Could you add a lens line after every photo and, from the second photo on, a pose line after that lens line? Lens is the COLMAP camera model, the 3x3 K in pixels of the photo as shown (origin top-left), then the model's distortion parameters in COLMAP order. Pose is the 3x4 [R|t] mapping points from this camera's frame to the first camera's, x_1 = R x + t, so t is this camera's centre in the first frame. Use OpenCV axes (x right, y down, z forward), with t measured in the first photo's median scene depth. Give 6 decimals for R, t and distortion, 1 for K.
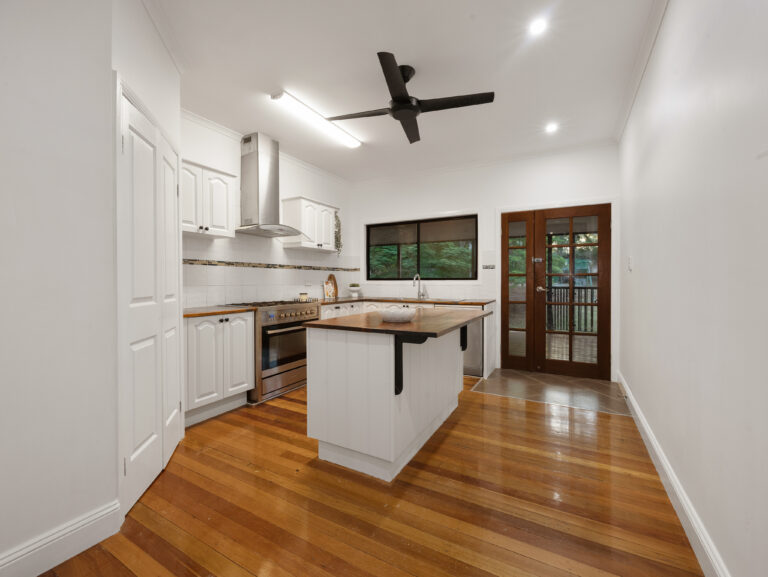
lens RADIAL K [[336.0, 0, 381.9], [0, 336.0, 273.9], [0, 0, 1]] dist [-0.003303, -0.000386]
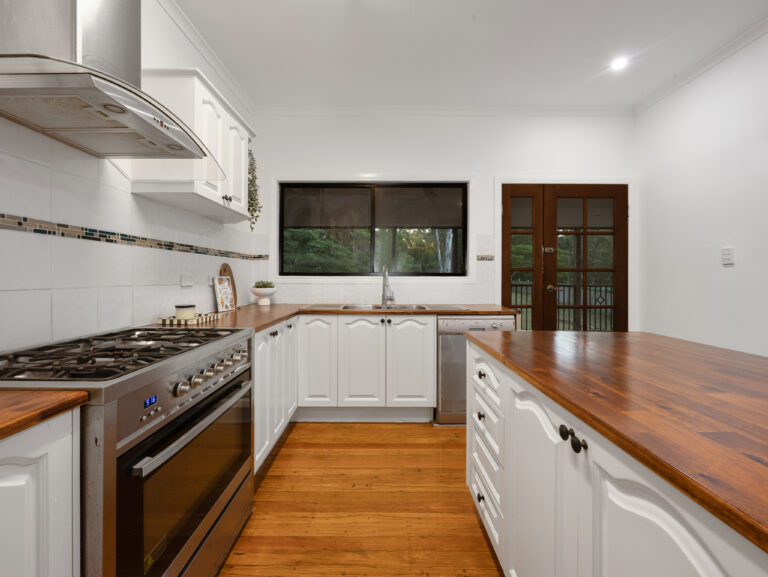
lens RADIAL K [[336.0, 0, 381.9], [0, 336.0, 273.9], [0, 0, 1]] dist [-0.003303, -0.000386]
pose [[0.873686, 0.008123, 0.486423, -0.215881], [-0.014568, 0.999849, 0.009469, 0.009330], [-0.486273, -0.015359, 0.873672, 0.483012]]
